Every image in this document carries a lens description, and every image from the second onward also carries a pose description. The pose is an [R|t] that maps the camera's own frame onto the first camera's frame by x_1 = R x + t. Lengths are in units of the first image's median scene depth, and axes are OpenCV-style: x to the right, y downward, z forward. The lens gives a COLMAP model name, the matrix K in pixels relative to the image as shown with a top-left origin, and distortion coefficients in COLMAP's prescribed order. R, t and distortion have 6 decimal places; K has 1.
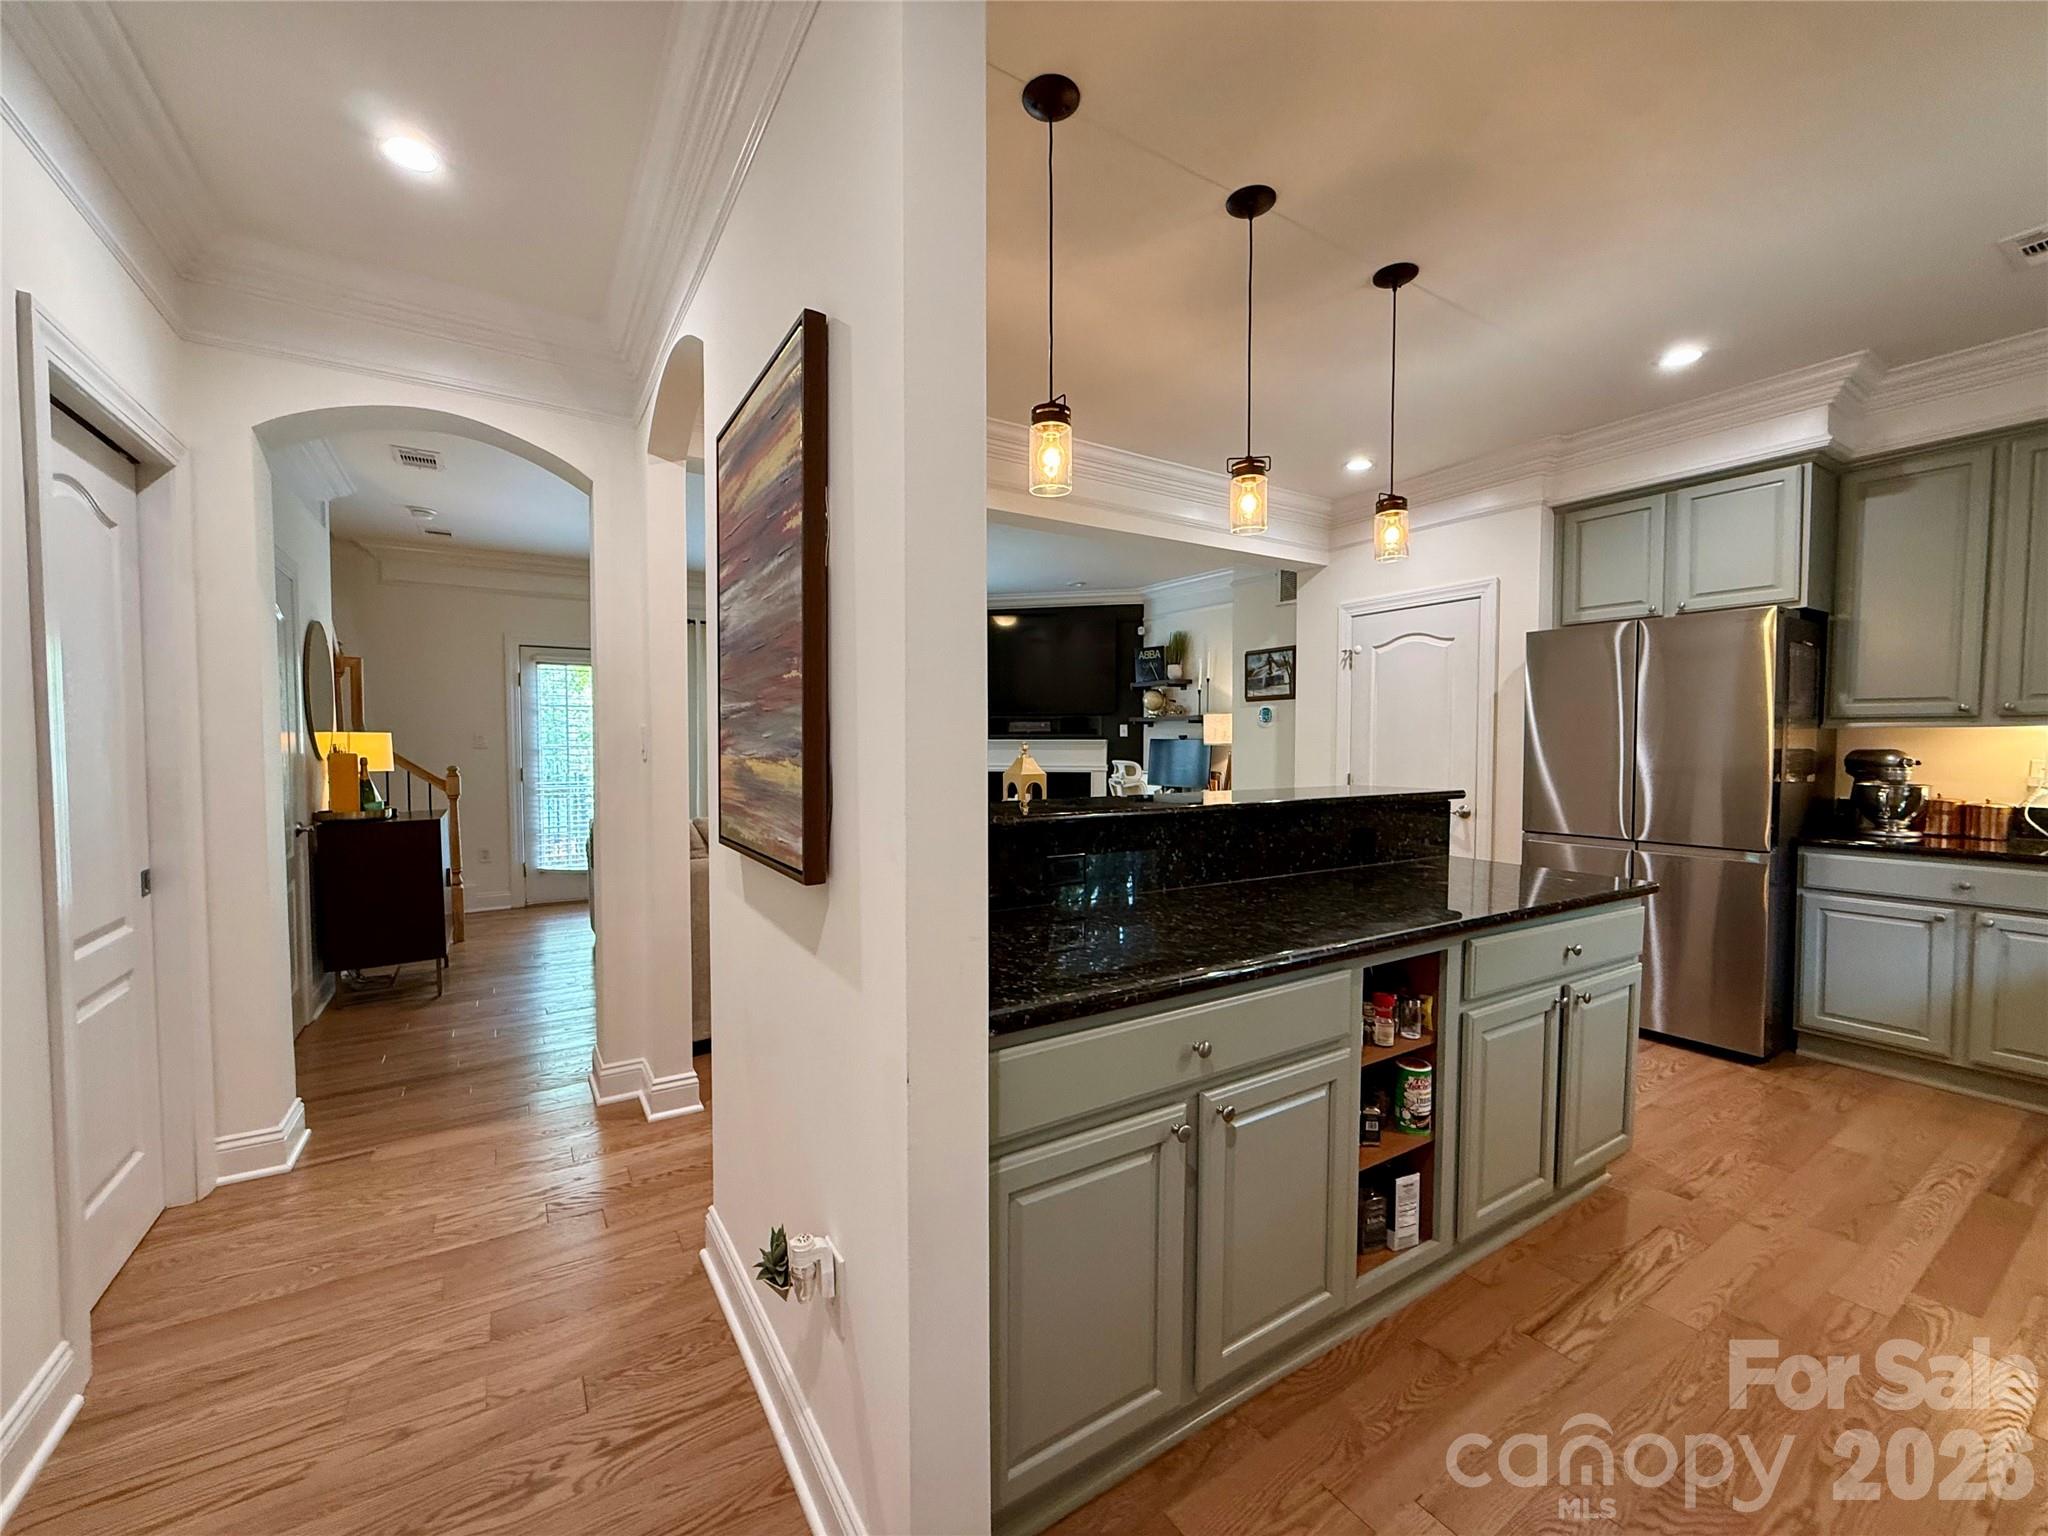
lens RADIAL K [[815.2, 0, 1017.6], [0, 815.2, 772.1], [0, 0, 1]] dist [0.000758, -0.000218]
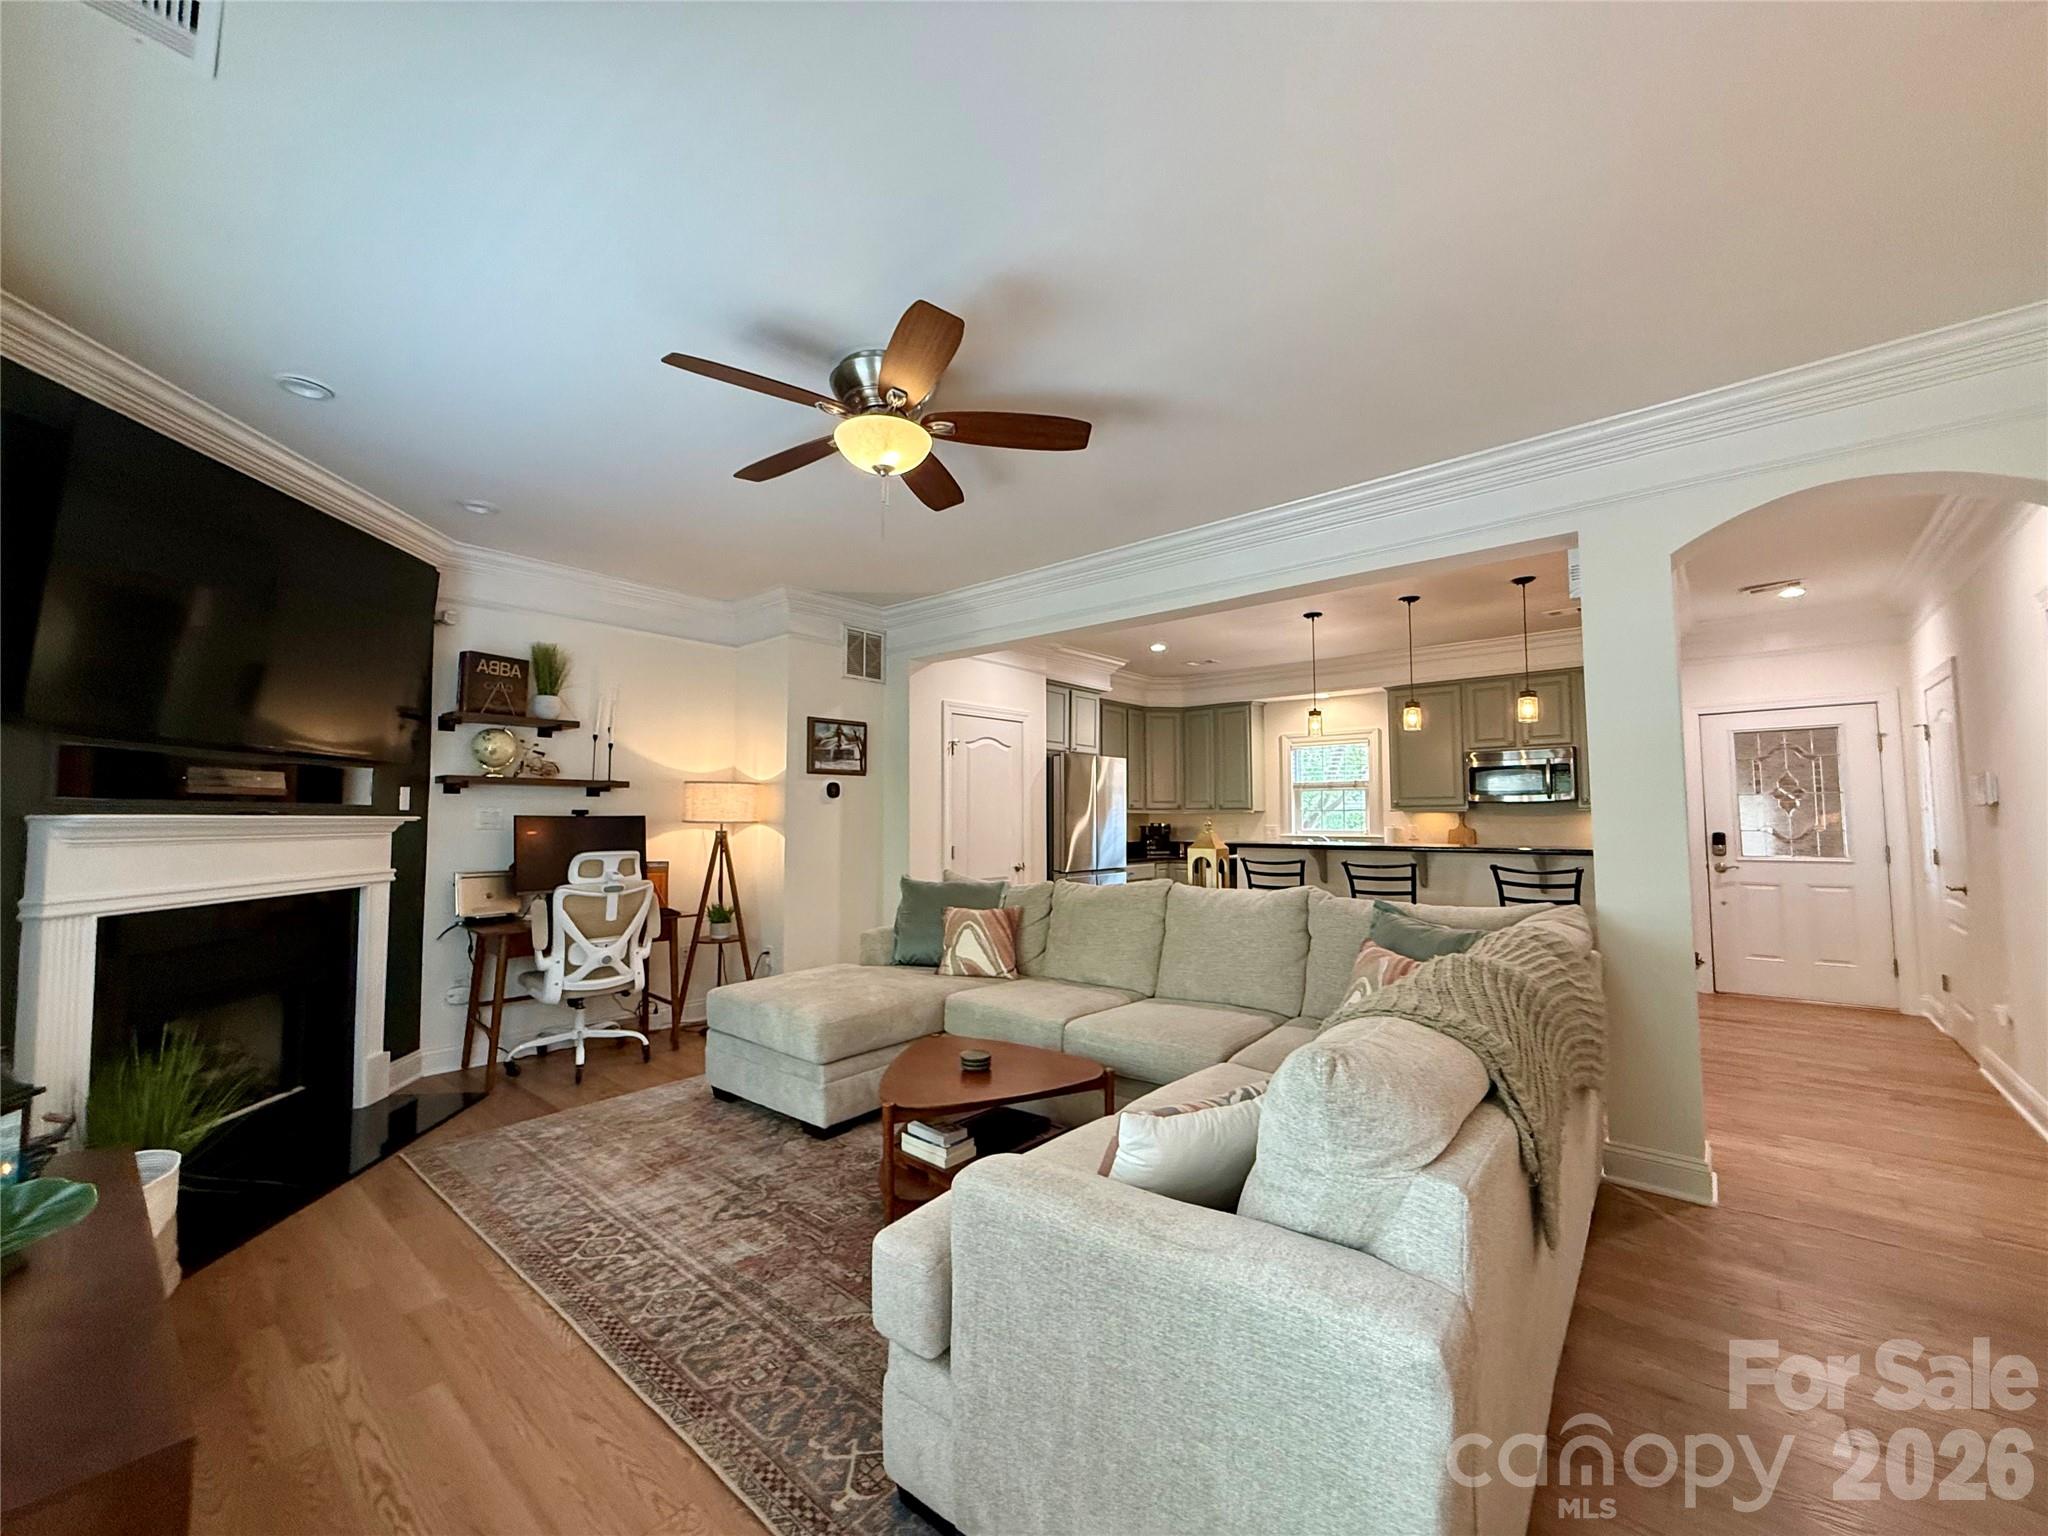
lens RADIAL K [[815.2, 0, 1017.6], [0, 815.2, 772.1], [0, 0, 1]] dist [0.000758, -0.000218]
pose [[-0.285140, 0.056008, 0.956848, -0.626522], [0.039347, 0.998134, -0.046699, -0.038473], [-0.957678, 0.024333, -0.286811, 1.046399]]
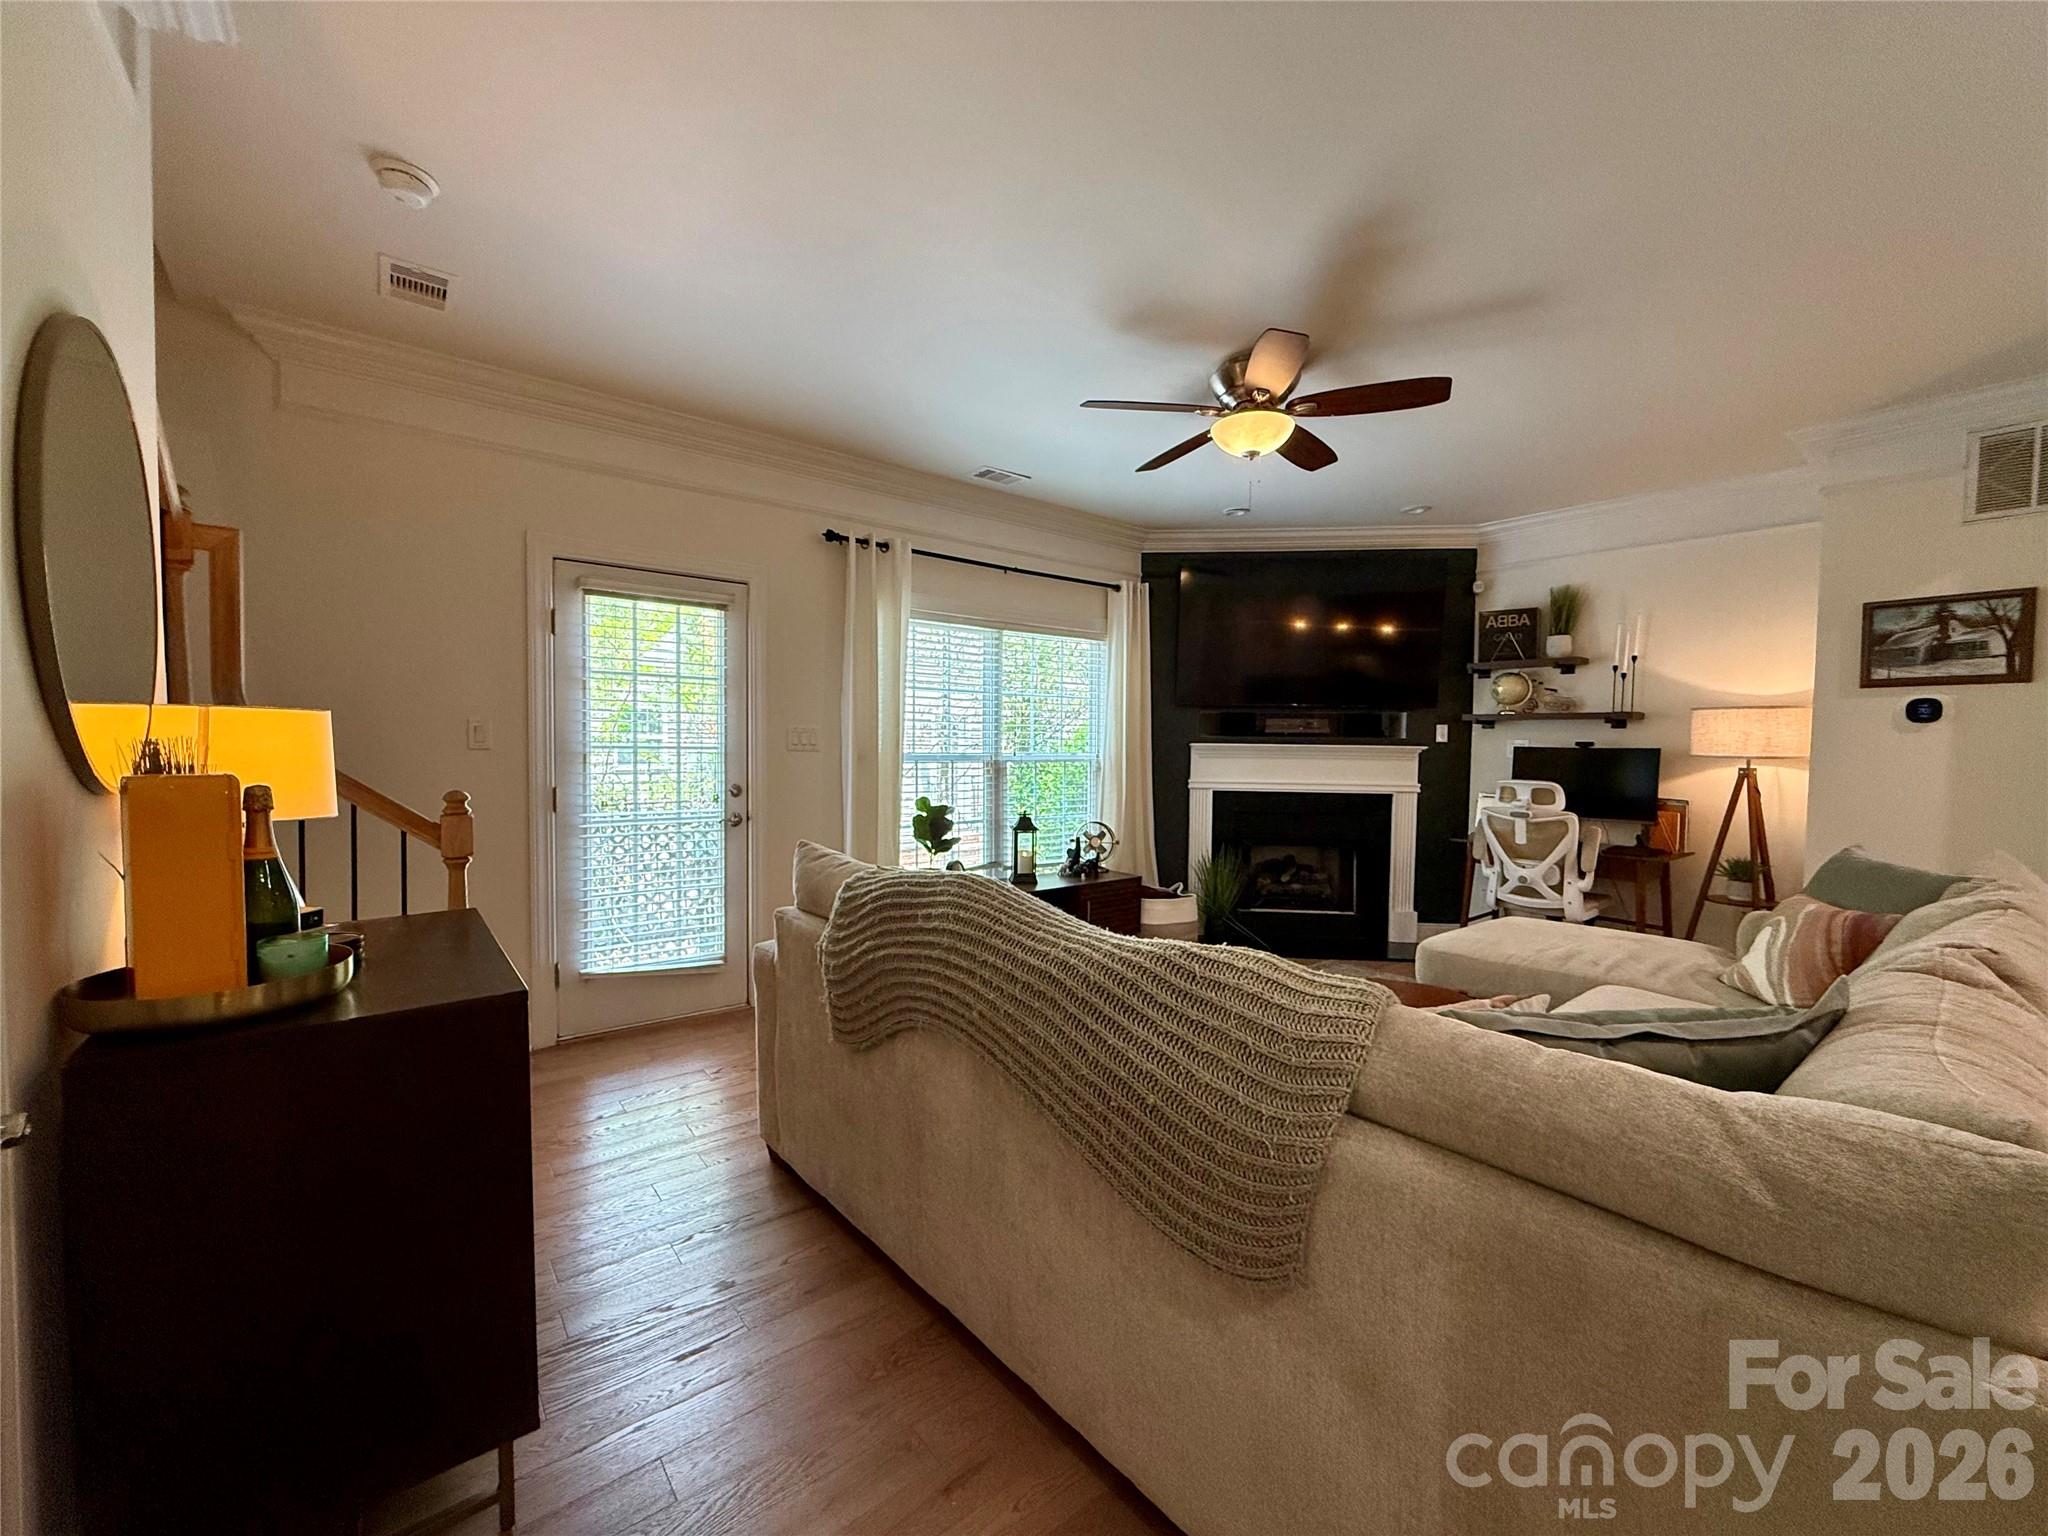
lens RADIAL K [[815.2, 0, 1017.6], [0, 815.2, 772.1], [0, 0, 1]] dist [0.000758, -0.000218]
pose [[0.995027, 0.009881, 0.099113, -0.391191], [-0.009666, 0.999950, -0.002648, -0.017808], [-0.099134, 0.001676, 0.995073, 0.476351]]
